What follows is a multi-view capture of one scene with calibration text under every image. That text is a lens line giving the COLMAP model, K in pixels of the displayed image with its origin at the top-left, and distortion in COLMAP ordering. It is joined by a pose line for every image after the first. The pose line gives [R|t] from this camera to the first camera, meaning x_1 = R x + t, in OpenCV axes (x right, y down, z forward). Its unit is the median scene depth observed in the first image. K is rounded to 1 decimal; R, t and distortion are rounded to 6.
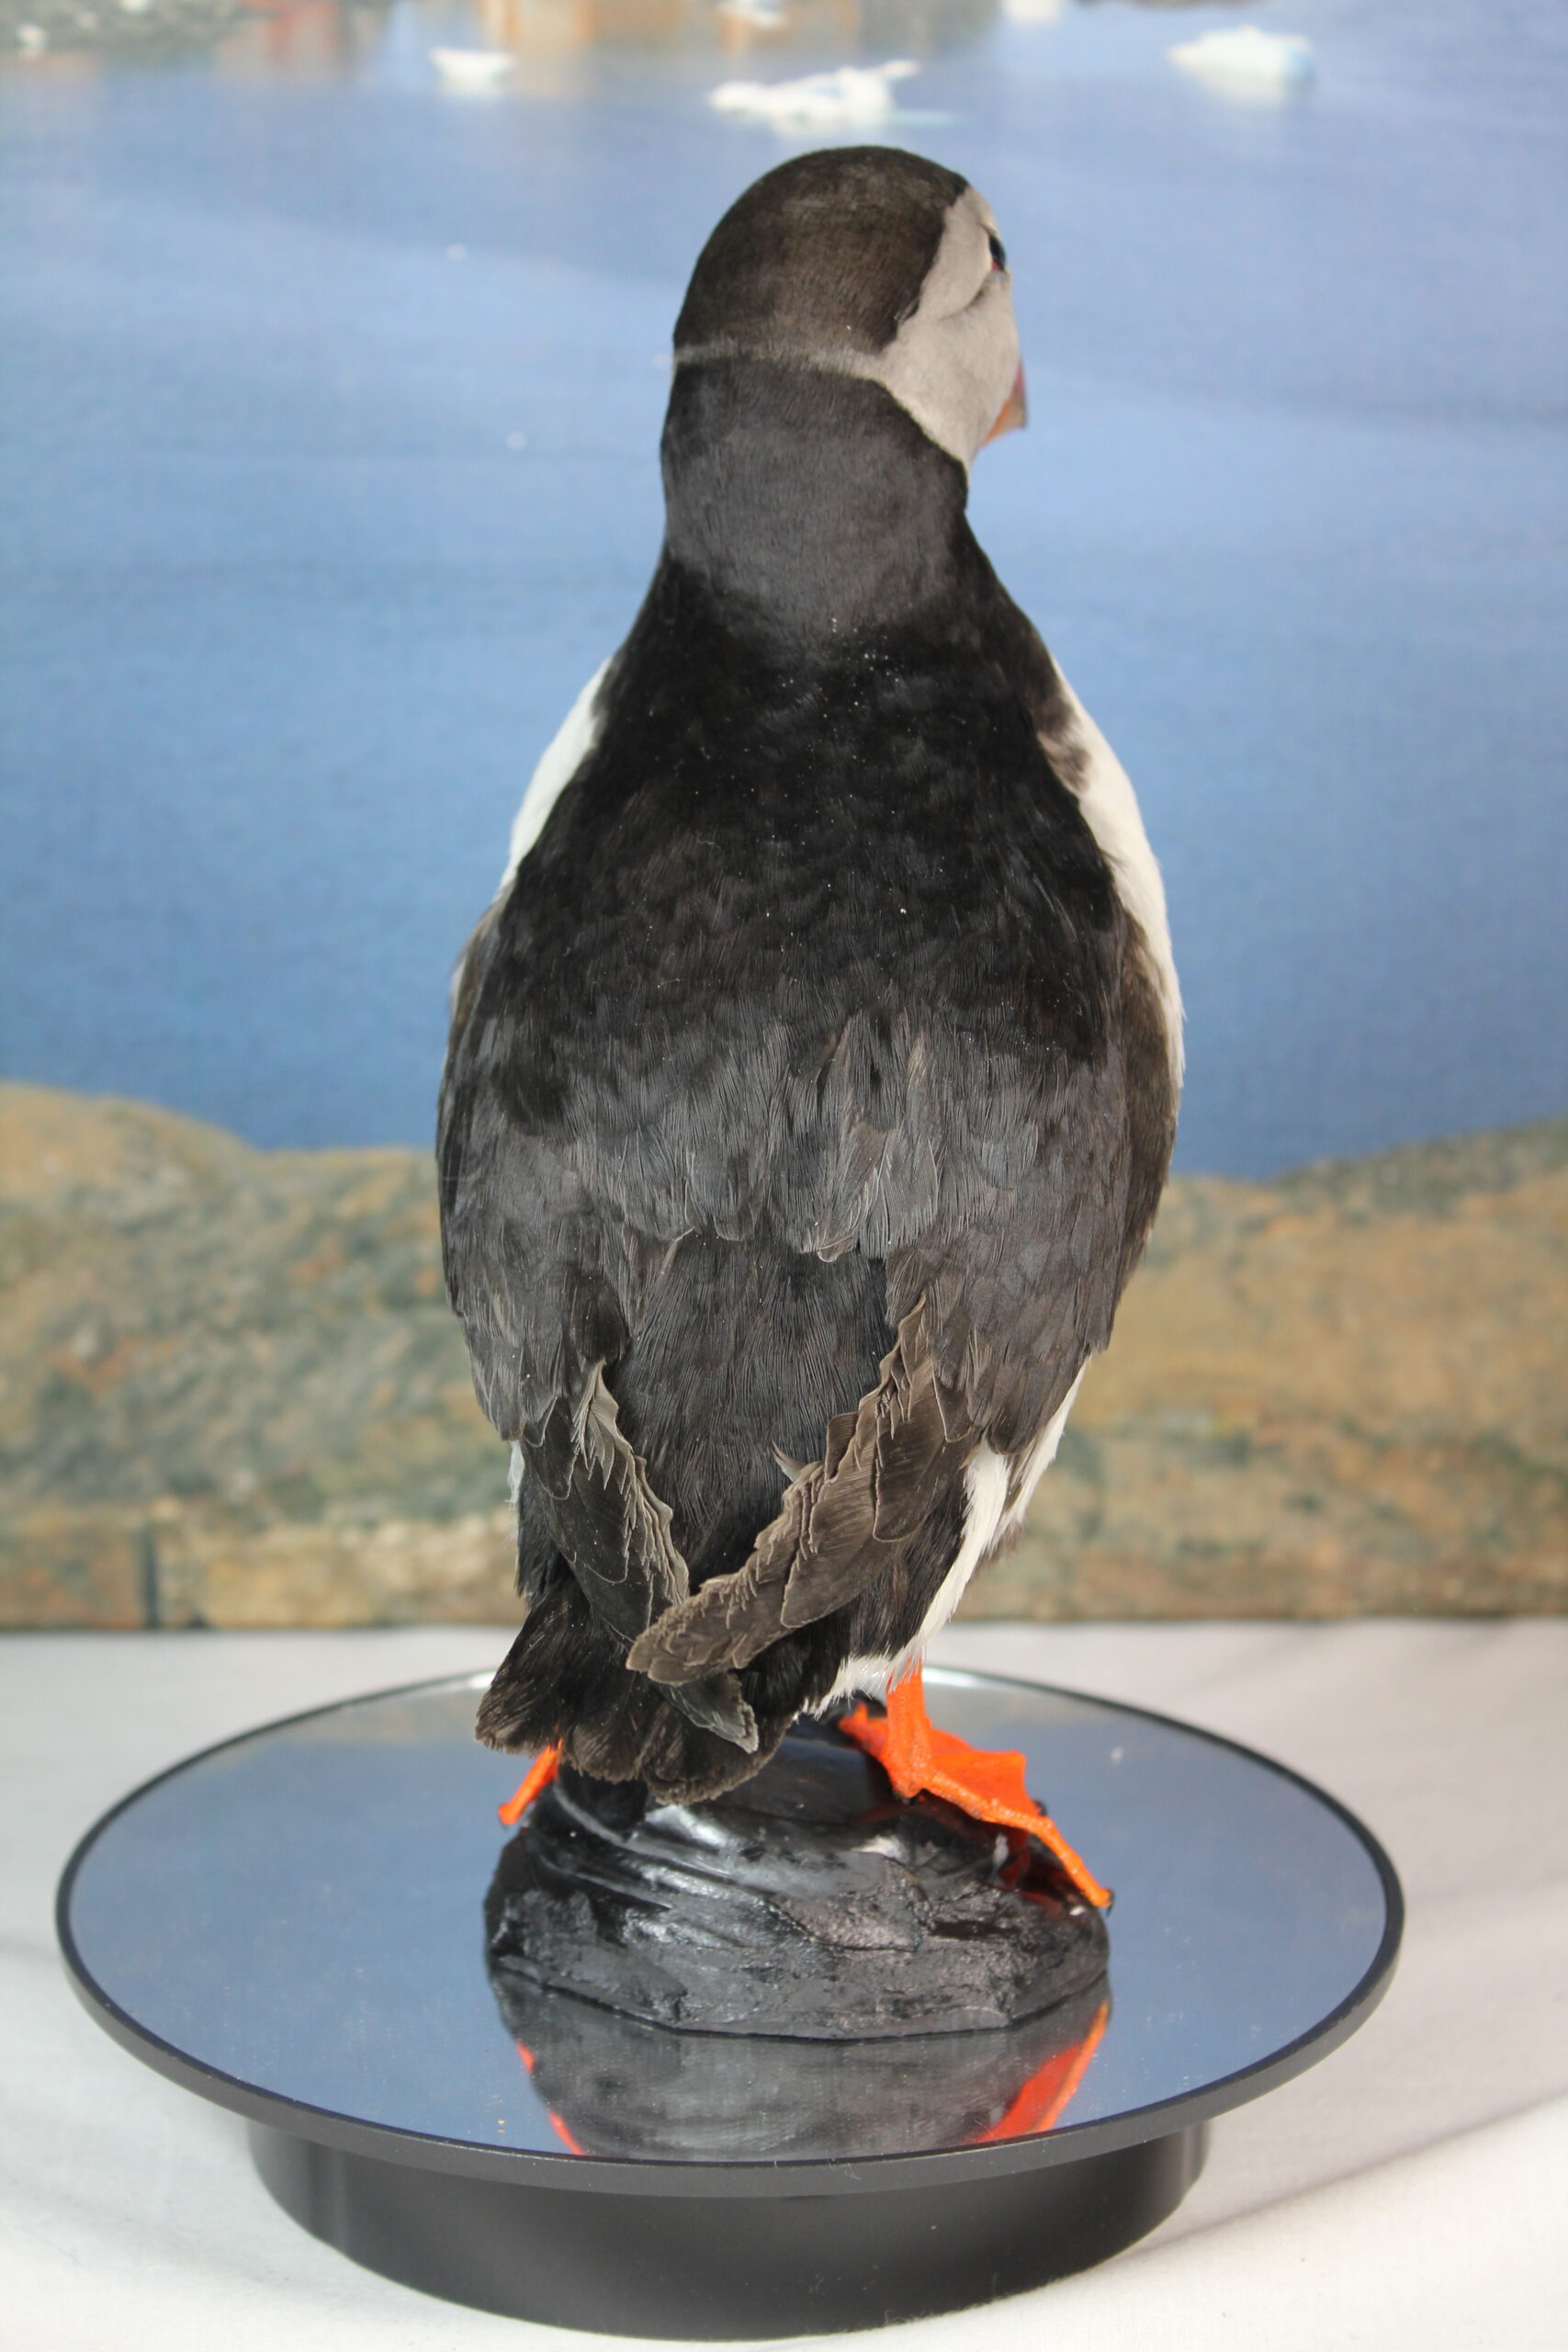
lens RADIAL K [[4895.9, 0, 778.2], [0, 4895.9, 1186.7], [0, 0, 1]] dist [0.033738, 0.000000]
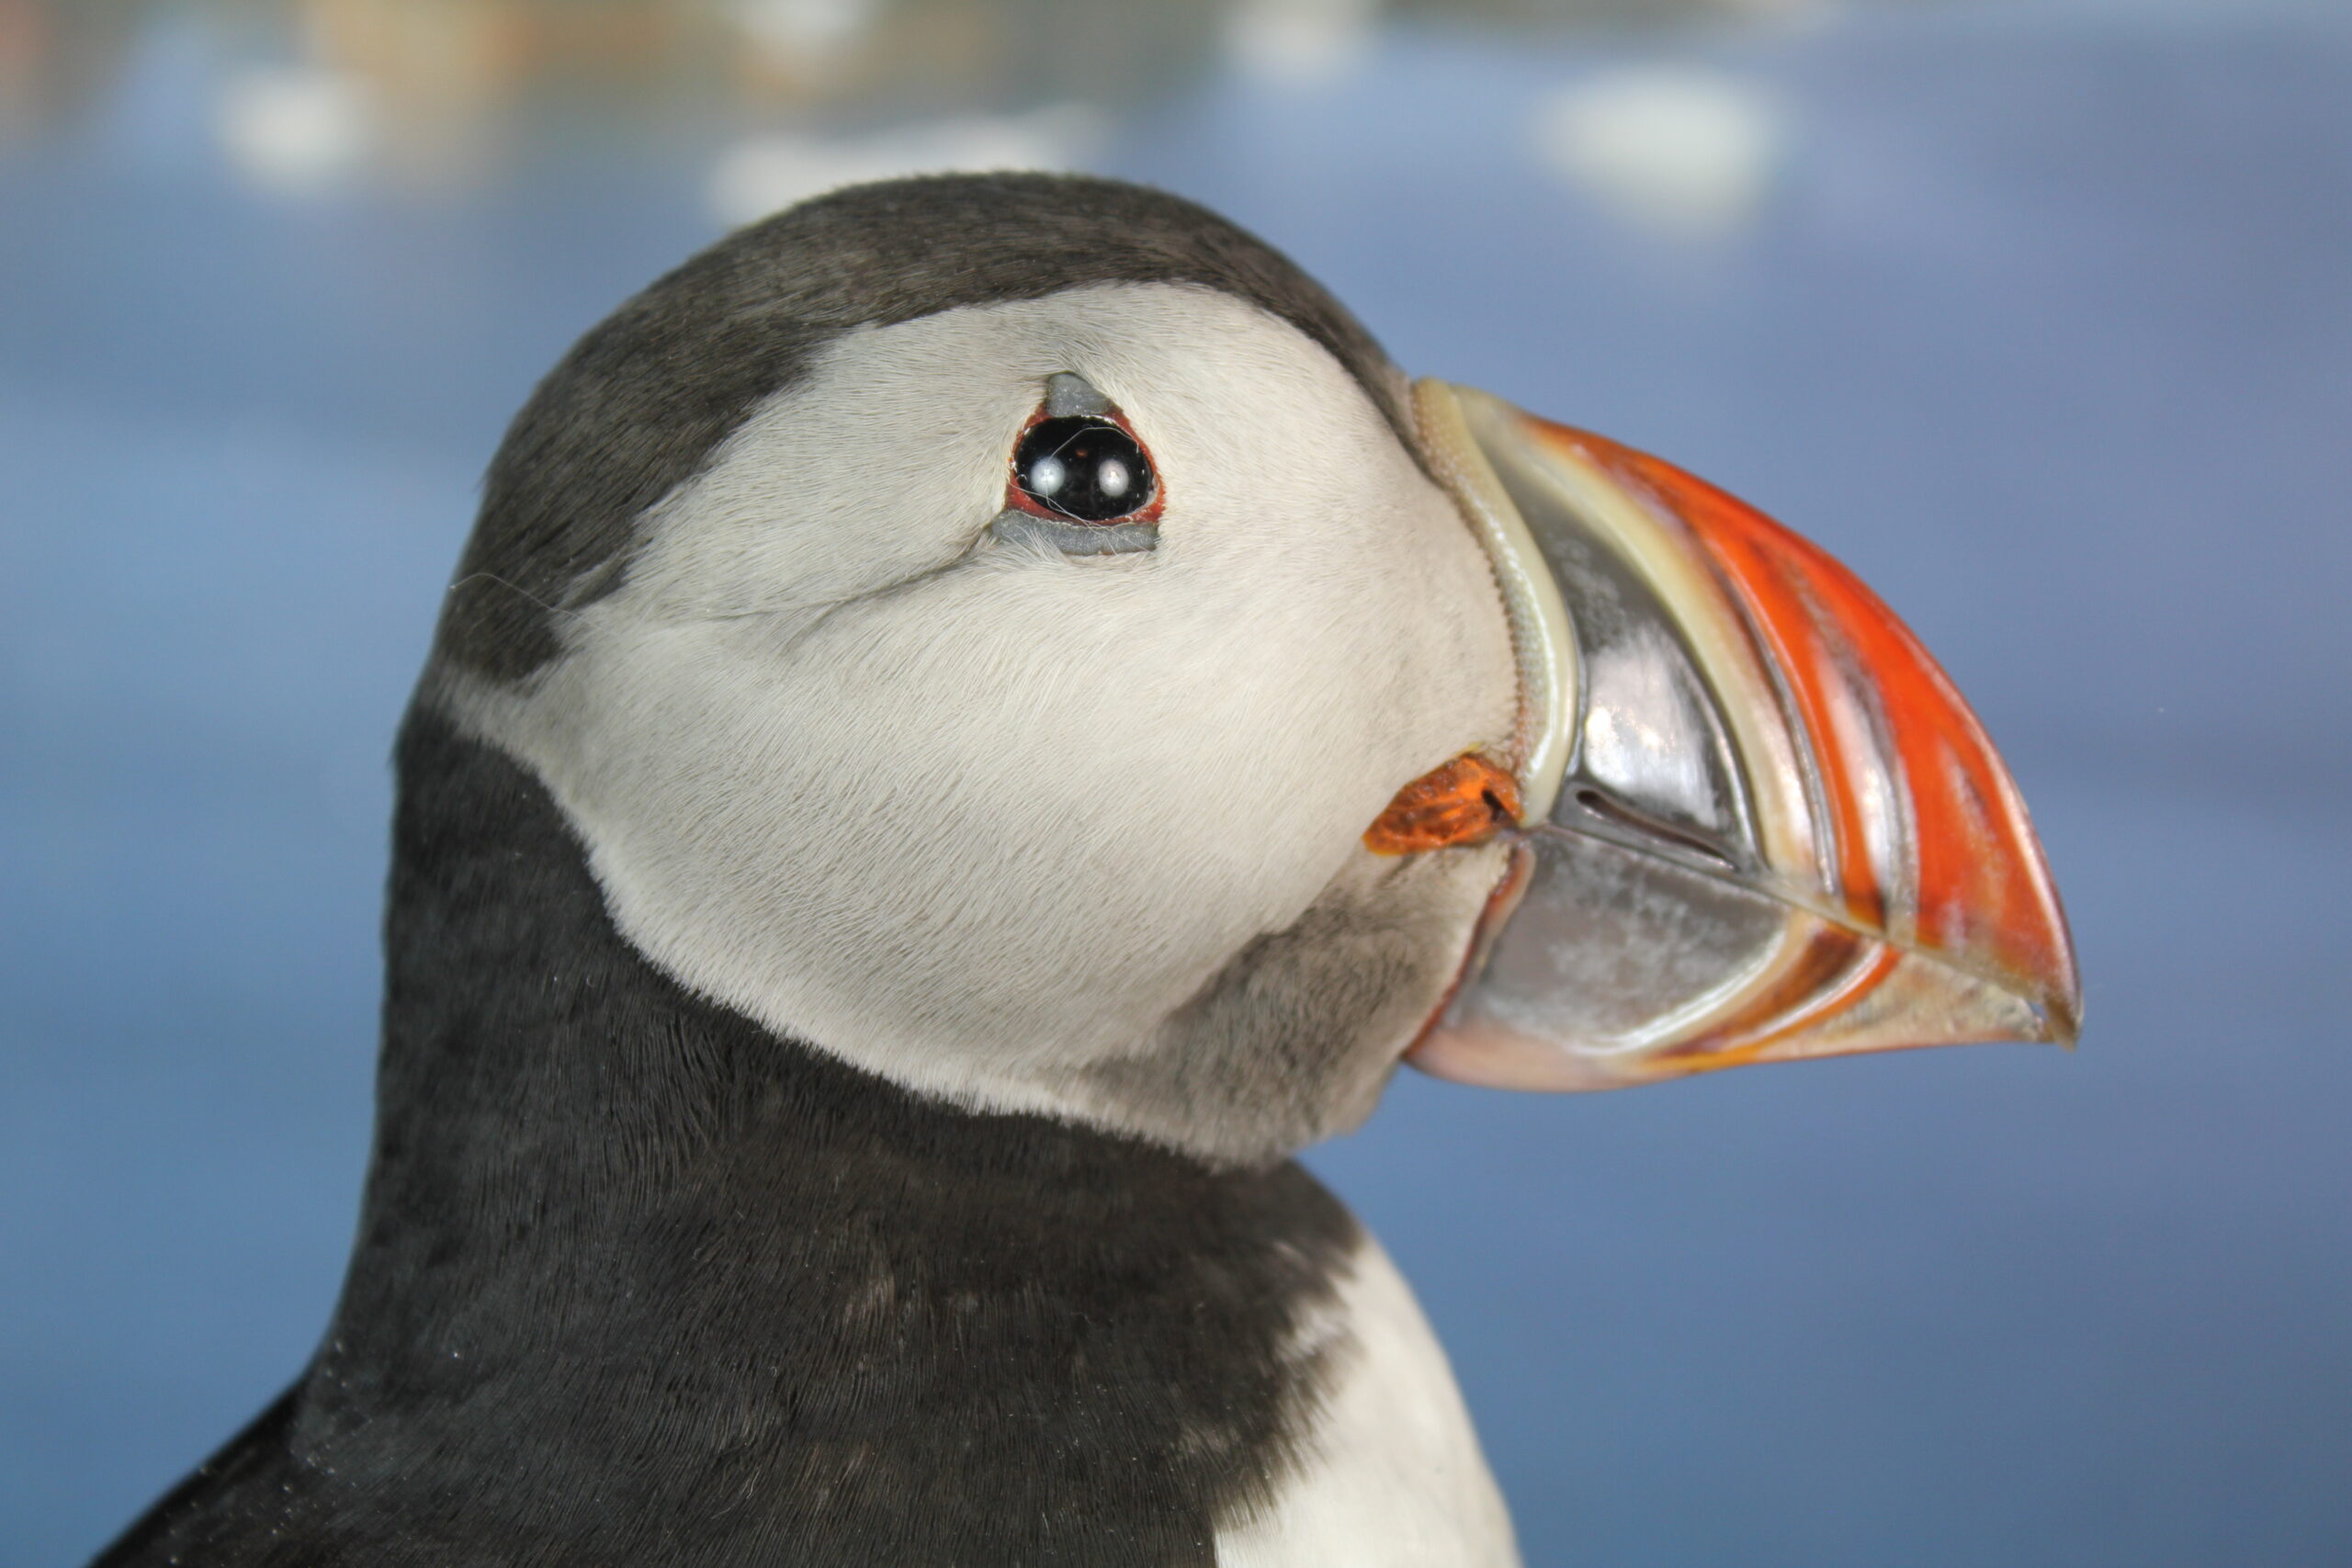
lens RADIAL K [[5461.6, 0, 1173.5], [0, 5461.6, 779.2], [0, 0, 1]] dist [0.185717, 0.000000]
pose [[0.999050, 0.020864, -0.038257, 0.065487], [-0.025949, 0.990142, -0.137645, -0.078168], [0.035008, 0.138507, 0.989742, 0.427373]]
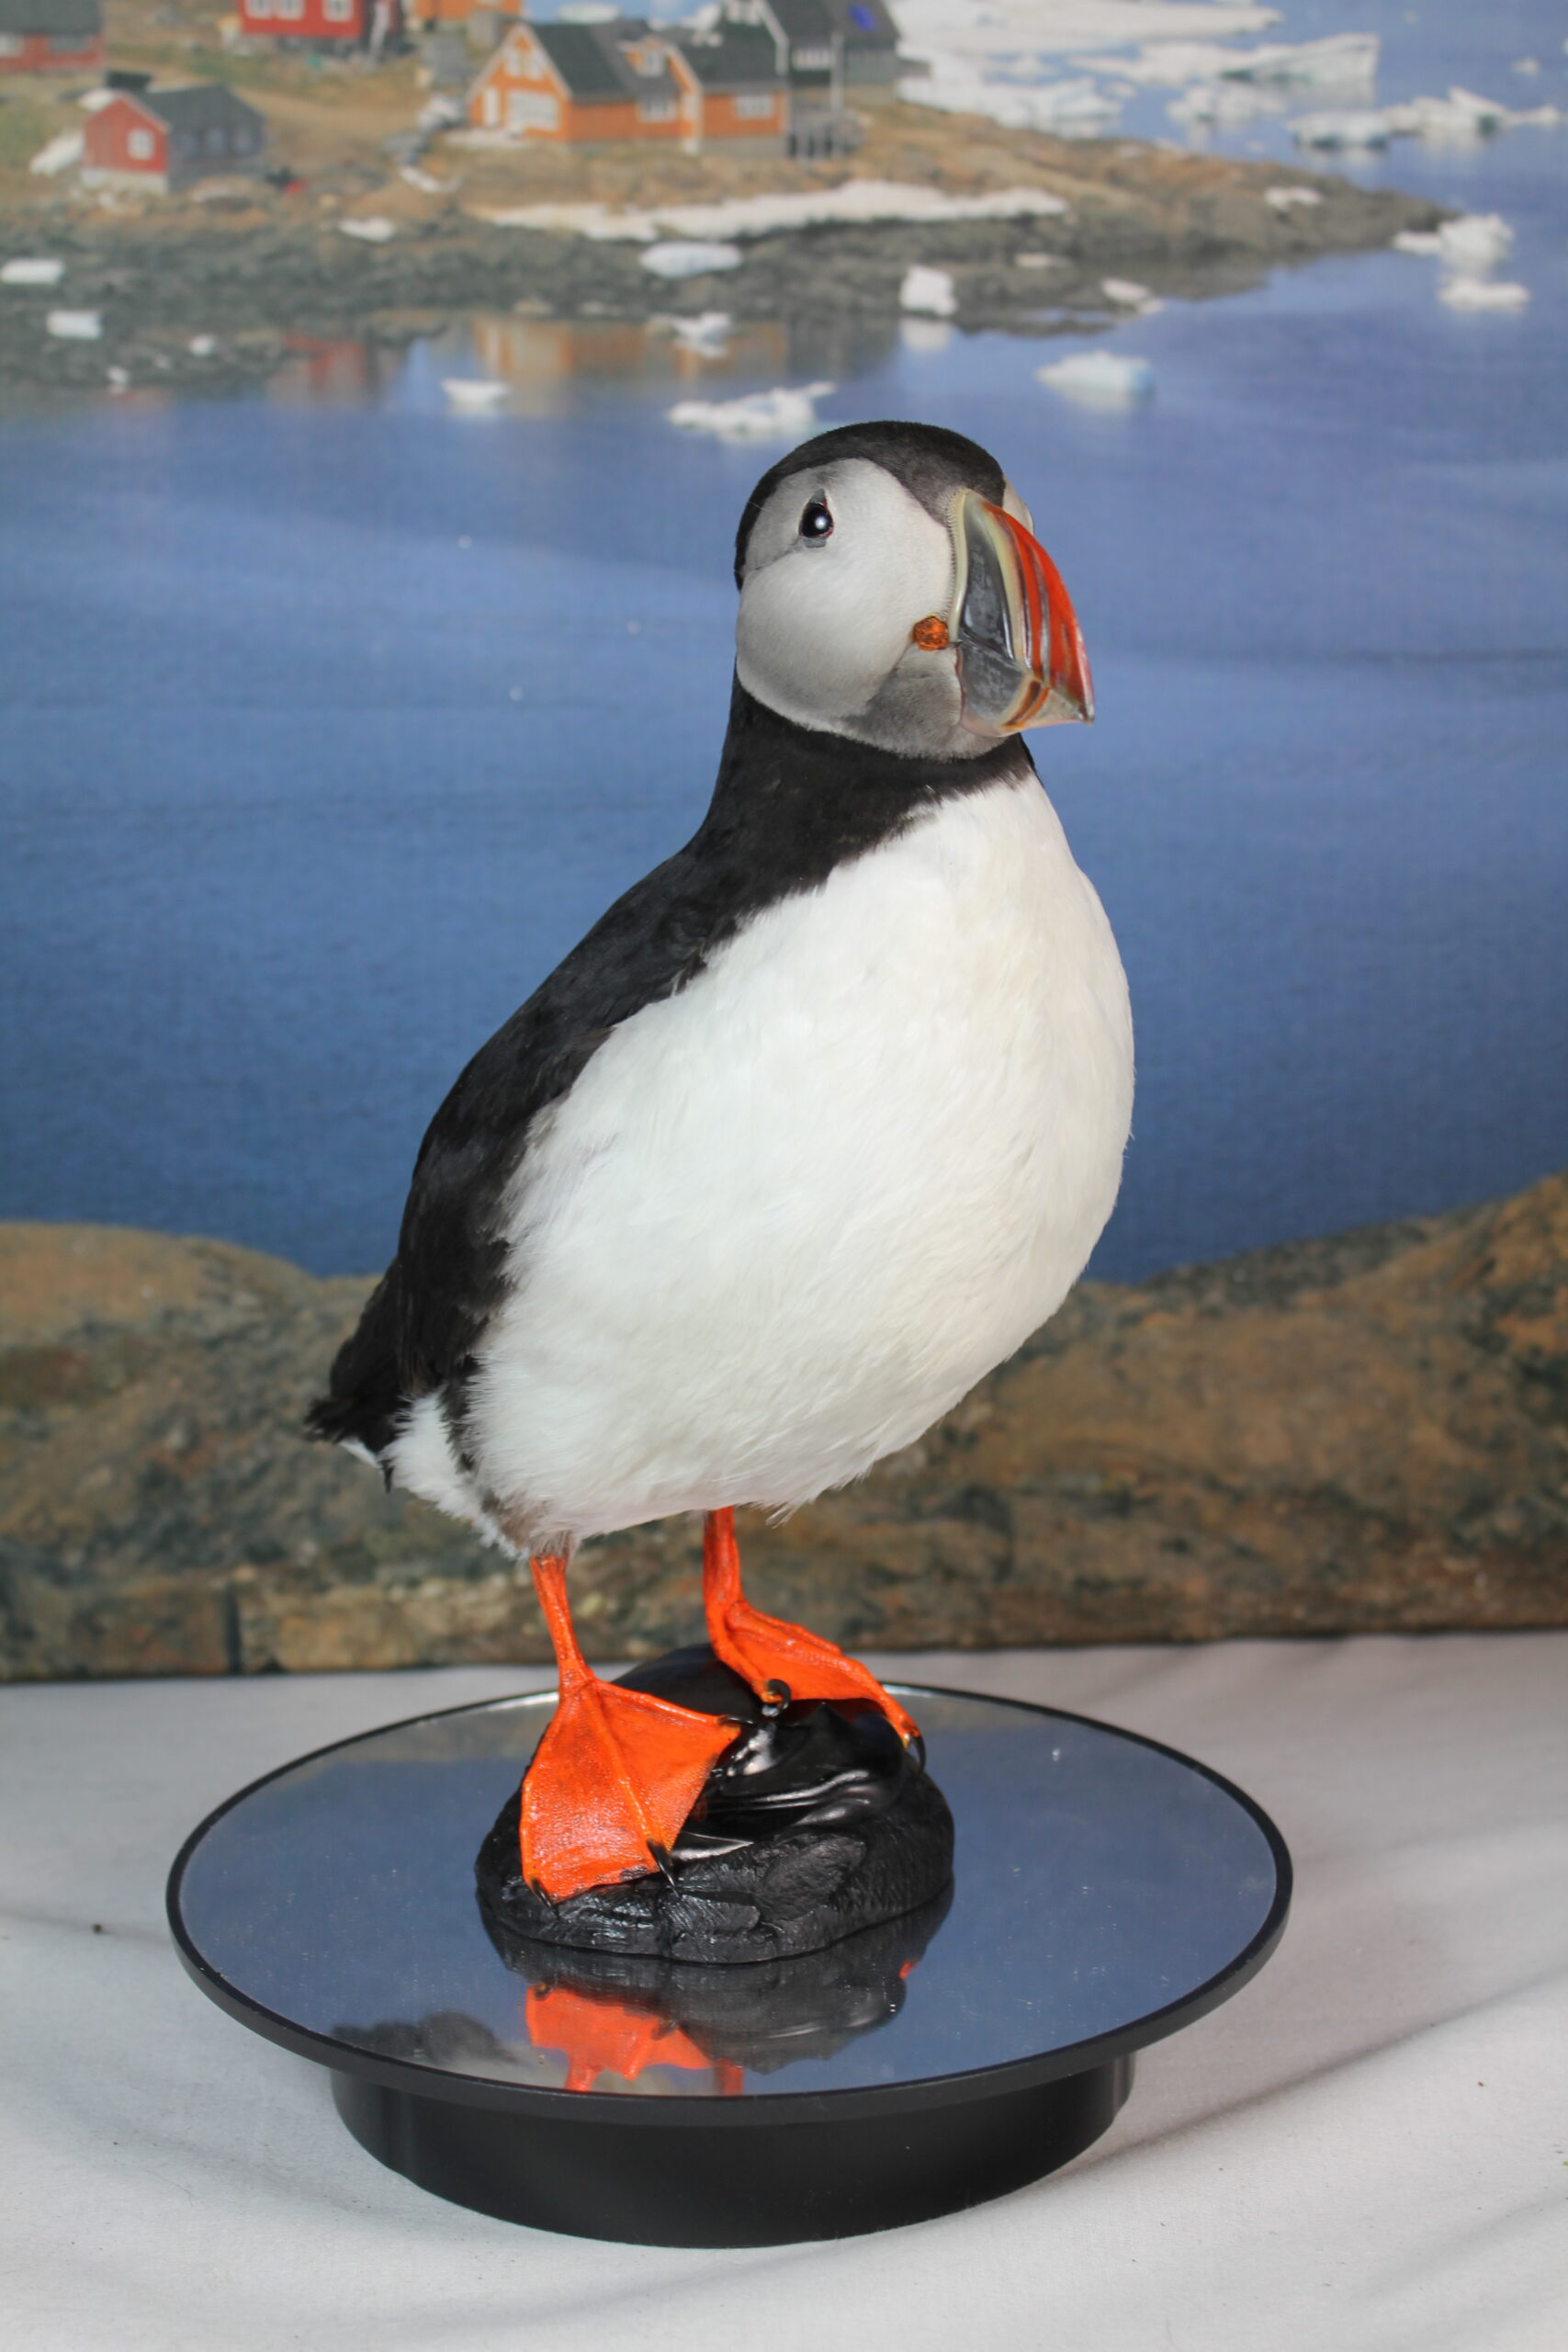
lens RADIAL K [[3801.4, 0, 784.9], [0, 3801.4, 1164.6], [0, 0, 1]] dist [-0.023814, 0.000000]
pose [[0.999445, -0.022981, 0.024119, -0.011380], [0.024066, 0.998666, -0.045686, 0.010720], [-0.023037, 0.046241, 0.998665, 0.049815]]
